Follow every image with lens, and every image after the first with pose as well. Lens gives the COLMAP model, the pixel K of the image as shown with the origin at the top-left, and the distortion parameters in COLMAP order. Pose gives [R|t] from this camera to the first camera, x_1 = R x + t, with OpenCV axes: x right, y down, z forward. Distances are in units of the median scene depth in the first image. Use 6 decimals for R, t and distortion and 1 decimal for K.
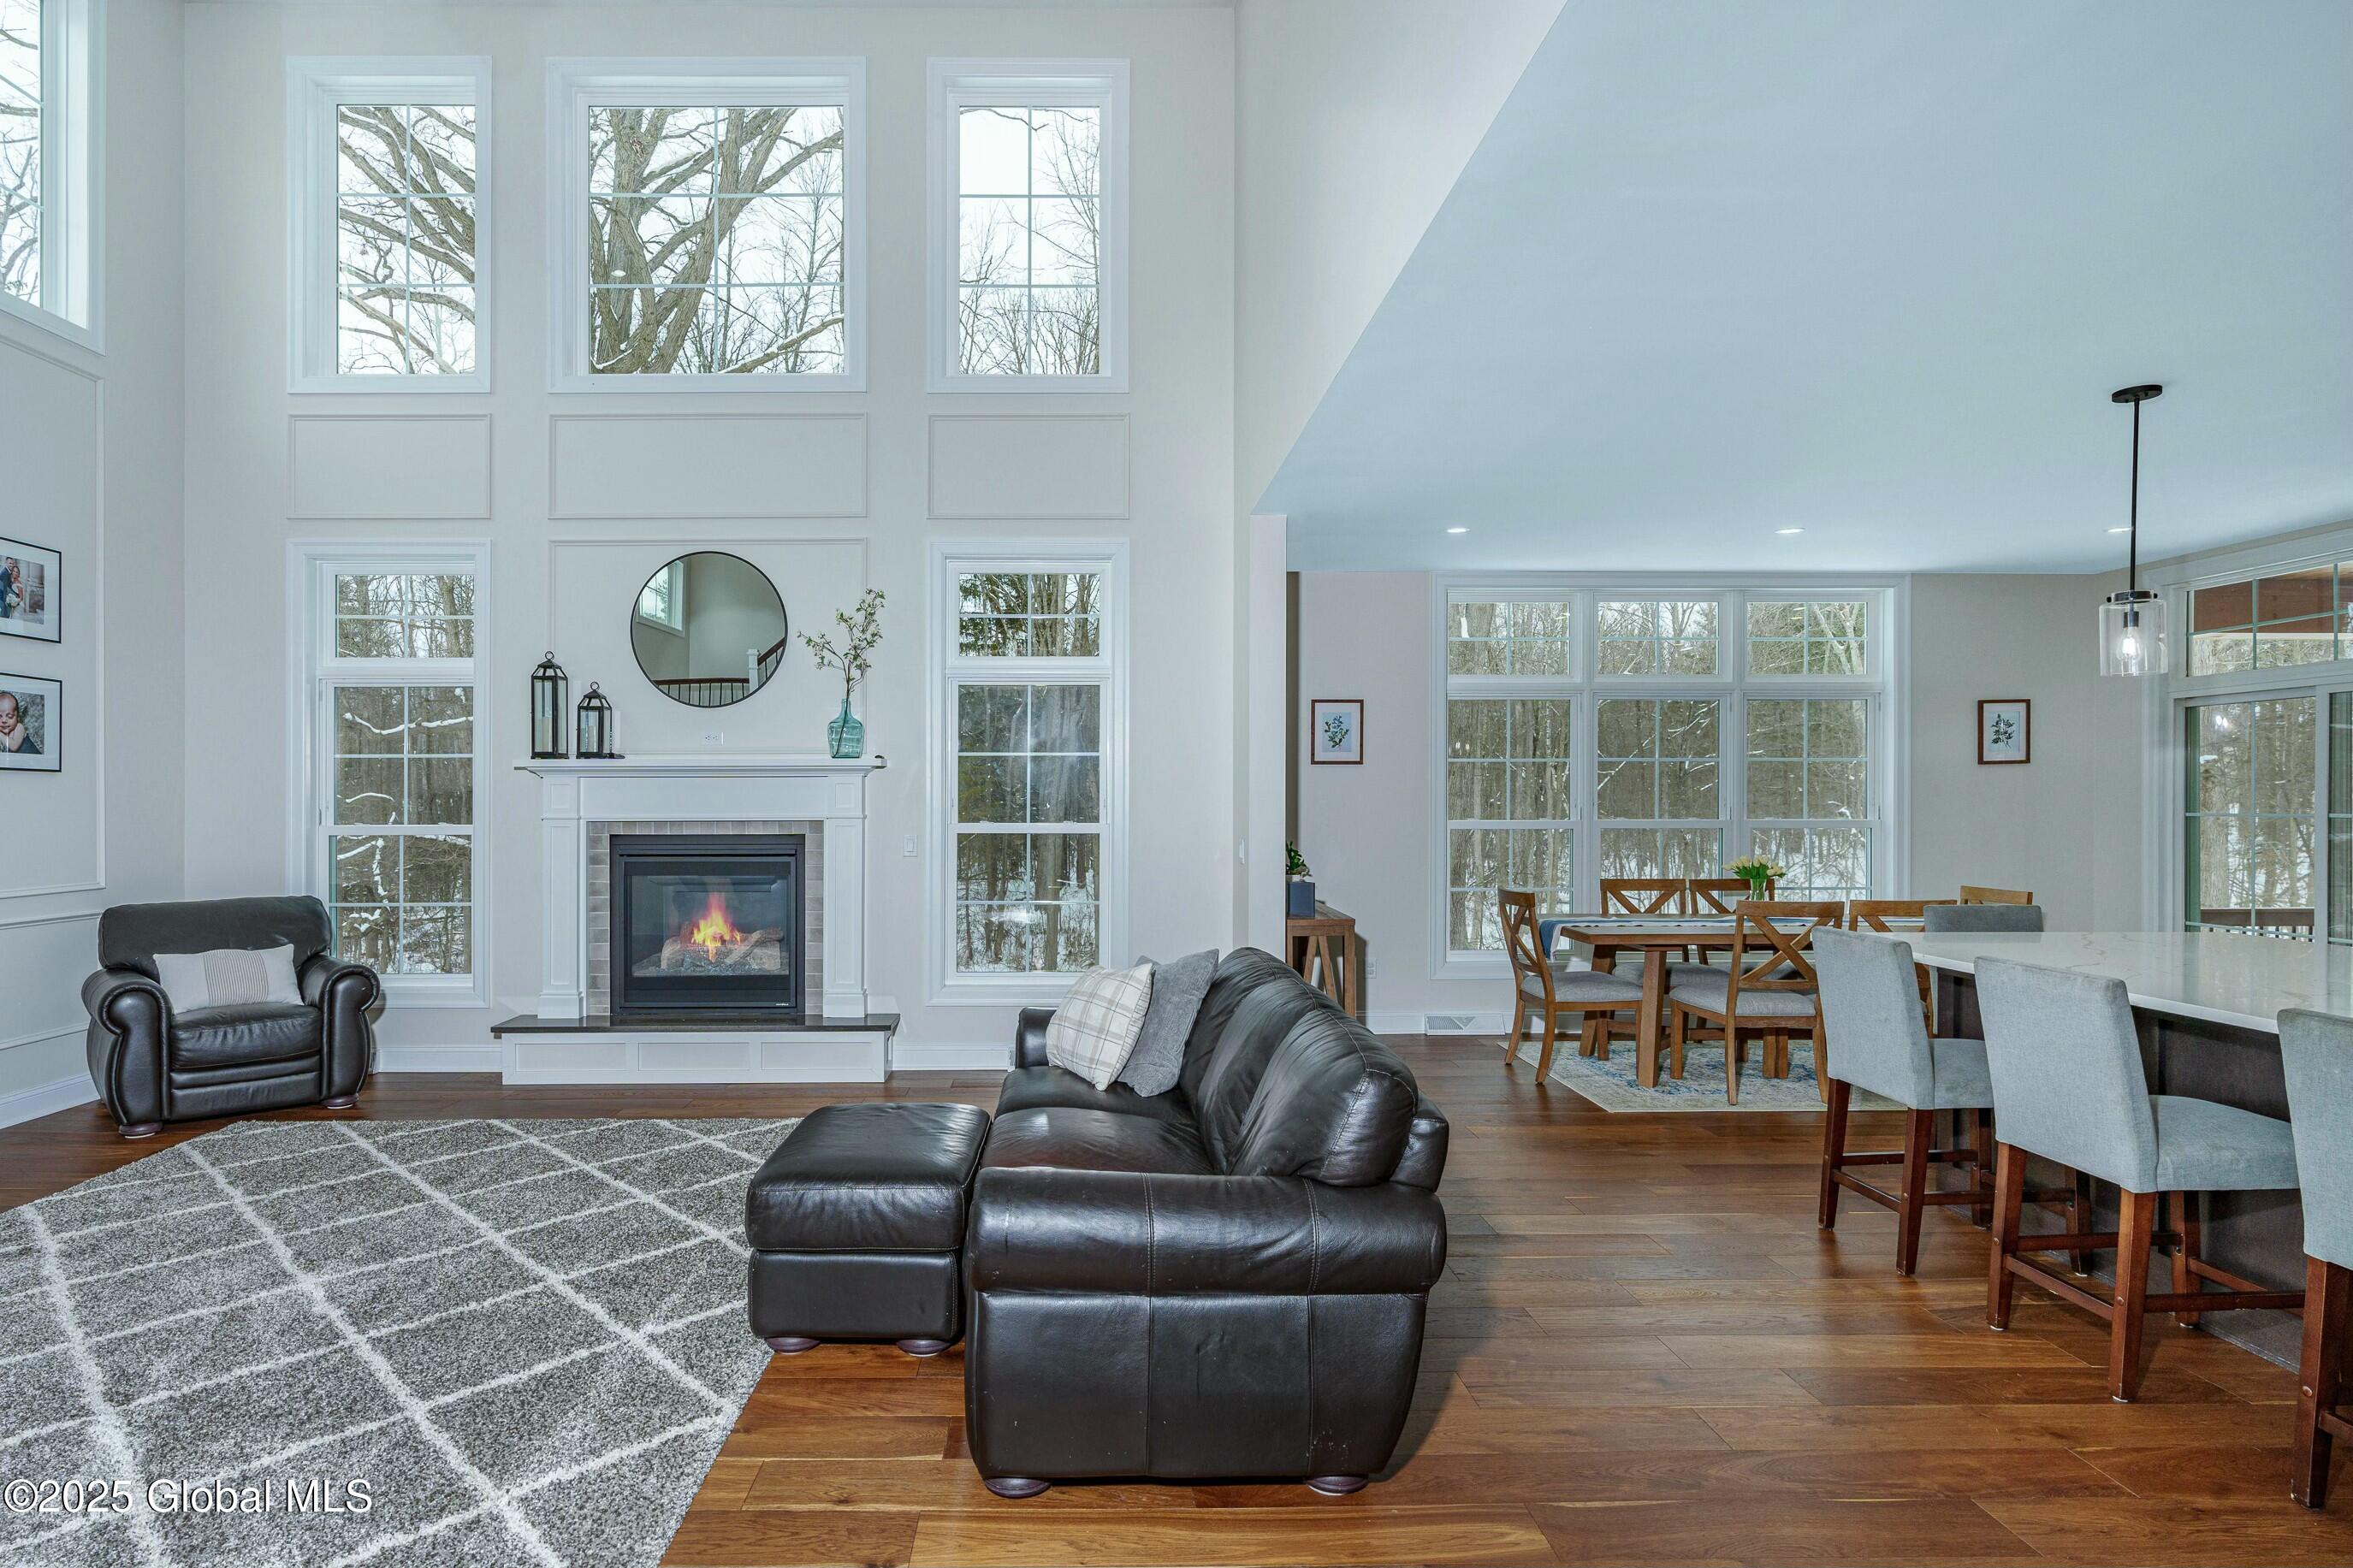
lens RADIAL K [[1200.4, 0, 1148.5], [0, 1200.4, 807.0], [0, 0, 1]] dist [0.003531, 0.001122]
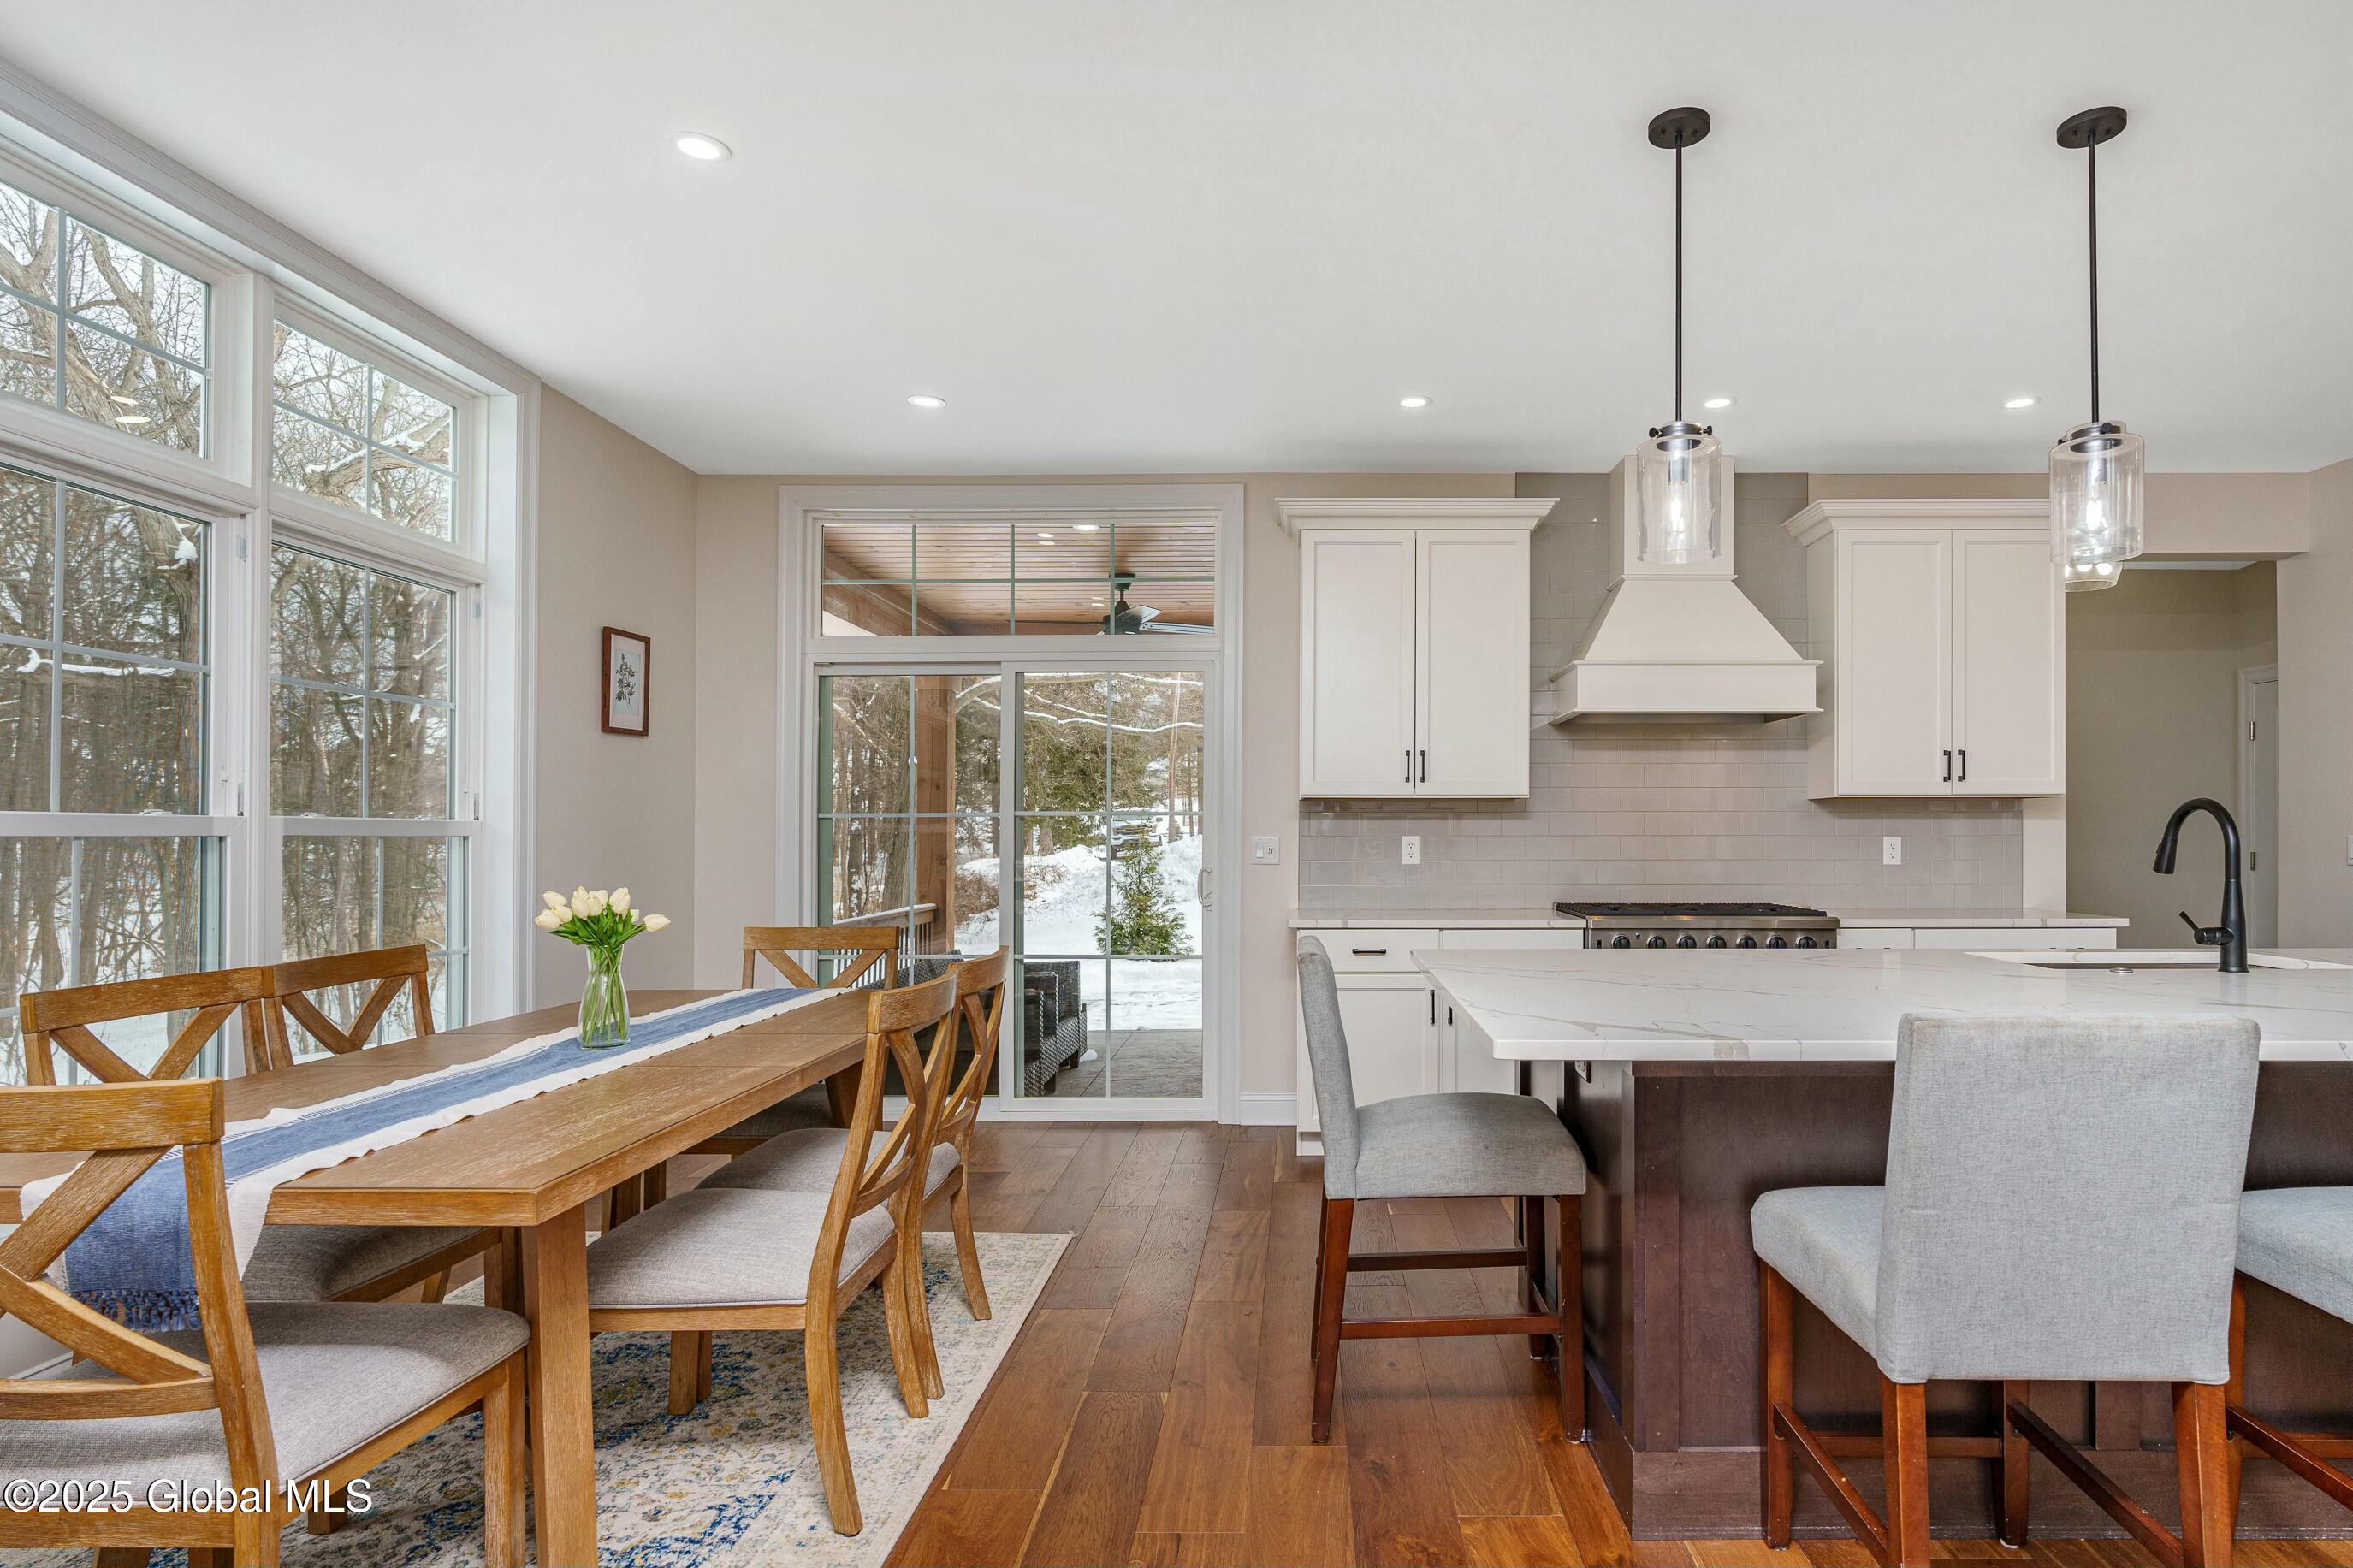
lens RADIAL K [[1247.0, 0, 1163.7], [0, 1247.0, 824.3], [0, 0, 1]] dist [0.004438, 0.000737]
pose [[0.033650, 0.011275, 0.999370, 0.091466], [0.002044, 0.999933, -0.011350, 0.030110], [-0.999432, 0.002425, 0.033625, 1.039662]]
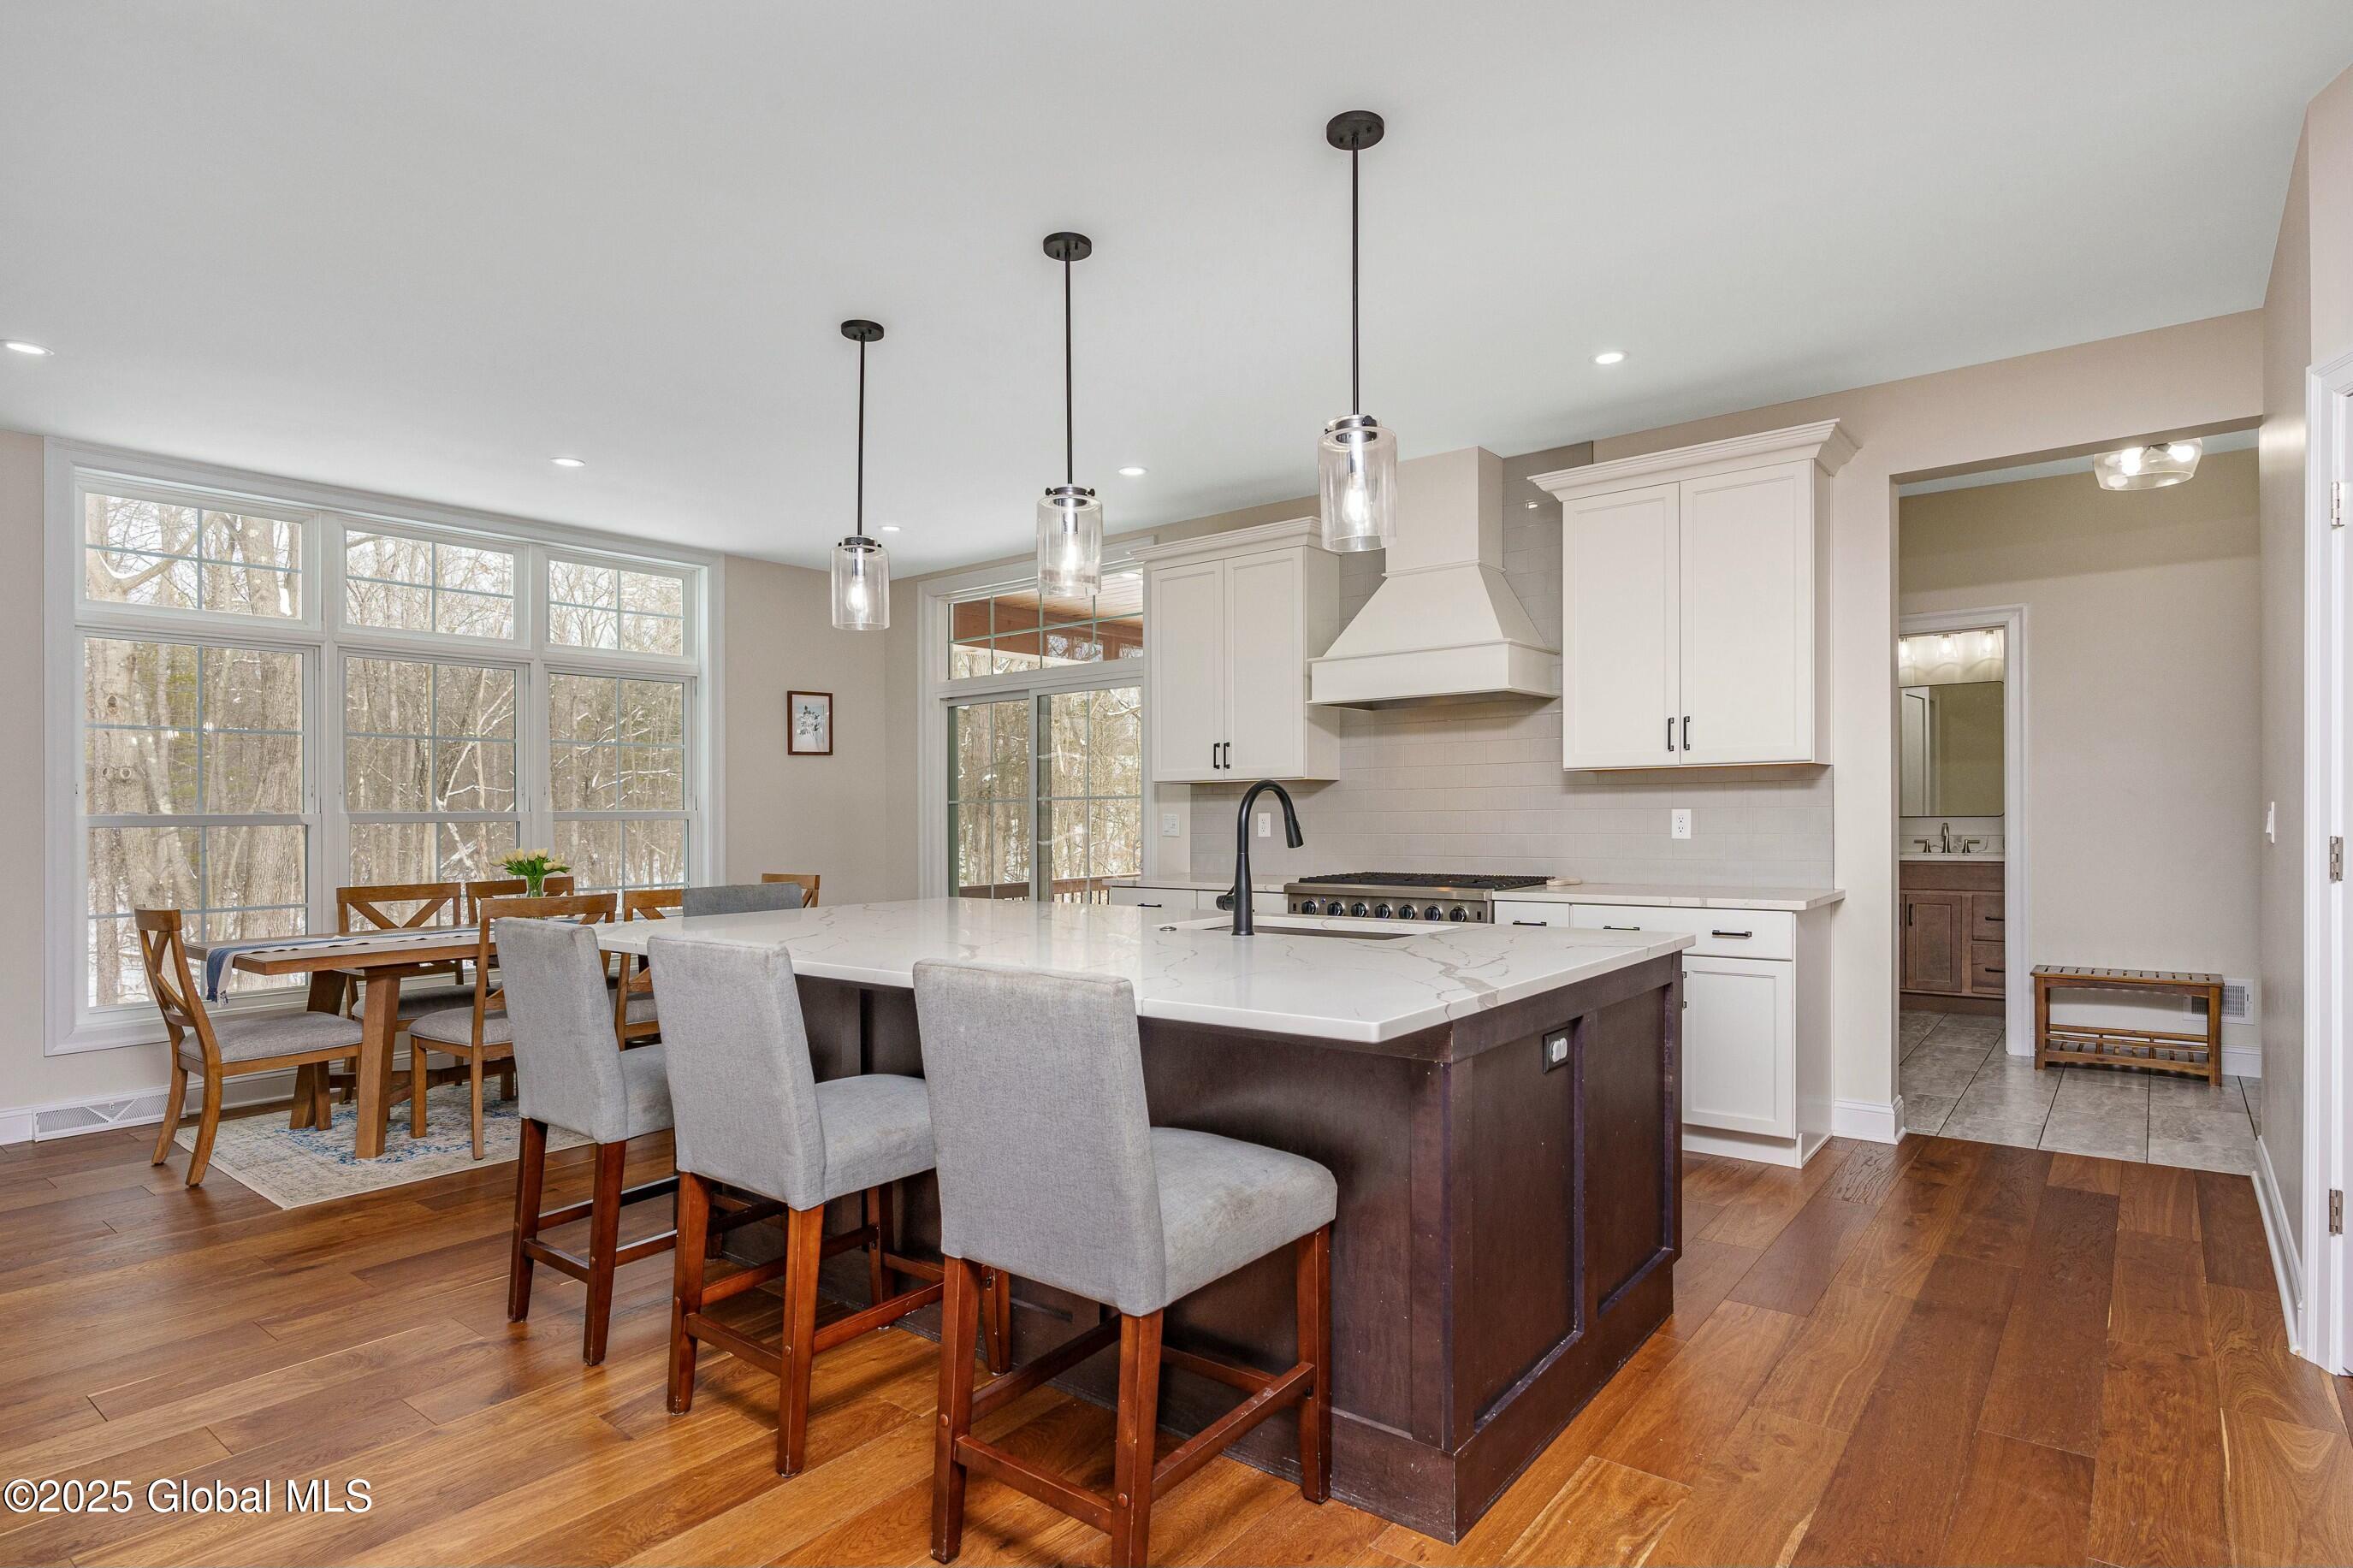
lens RADIAL K [[1247.0, 0, 1163.7], [0, 1247.0, 824.3], [0, 0, 1]] dist [0.004438, 0.000737]
pose [[0.654838, -0.011745, 0.755678, 0.166807], [0.011900, 0.999916, 0.005229, 0.030761], [-0.755676, 0.005568, 0.654923, 0.131599]]
